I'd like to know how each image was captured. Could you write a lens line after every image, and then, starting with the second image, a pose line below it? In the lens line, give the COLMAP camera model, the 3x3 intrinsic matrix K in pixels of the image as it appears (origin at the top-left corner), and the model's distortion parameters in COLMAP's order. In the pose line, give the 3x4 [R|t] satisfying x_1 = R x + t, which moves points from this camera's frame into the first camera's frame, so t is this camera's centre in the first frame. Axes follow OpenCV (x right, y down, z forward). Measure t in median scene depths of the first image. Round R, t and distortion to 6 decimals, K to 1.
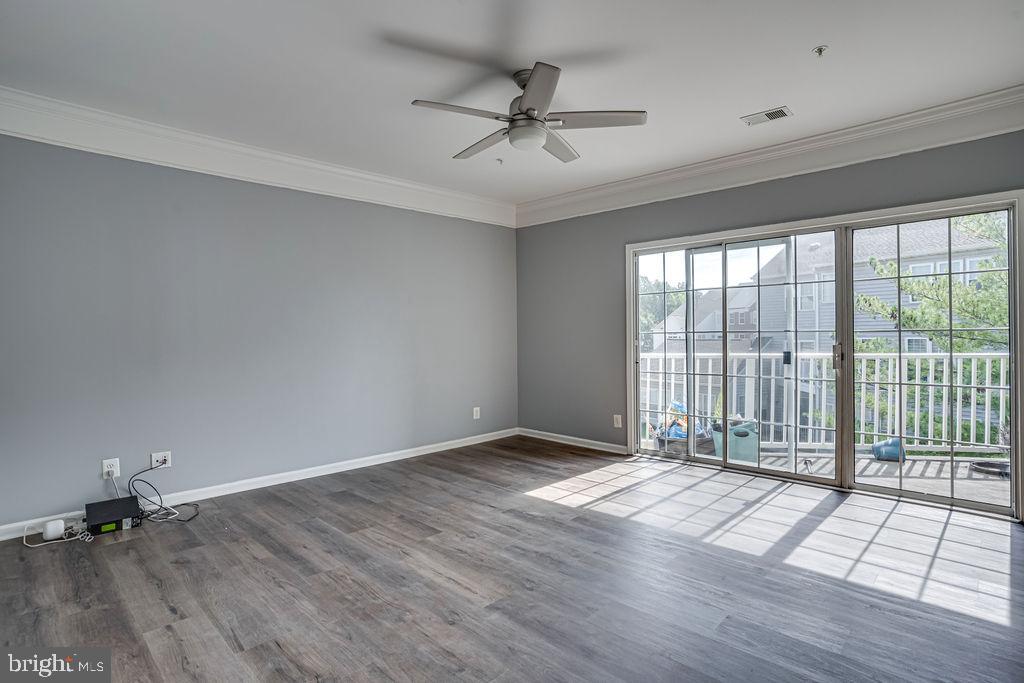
lens RADIAL K [[510.4, 0, 509.1], [0, 510.4, 337.7], [0, 0, 1]] dist [-0.064476, 0.049407]
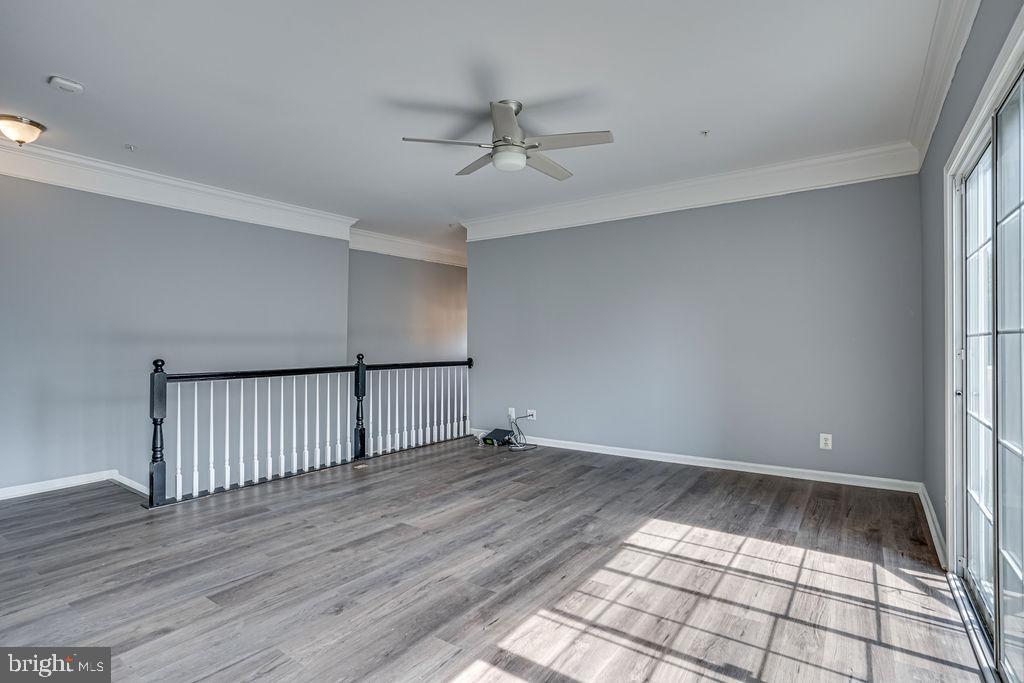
lens RADIAL K [[480.7, 0, 512.0], [0, 480.7, 341.5], [0, 0, 1]] dist [-0.001071, 0.000350]
pose [[0.161314, -0.004641, -0.986892, 0.851003], [0.009115, 0.999953, -0.003212, -0.002652], [0.986861, -0.008478, 0.161349, 0.648003]]
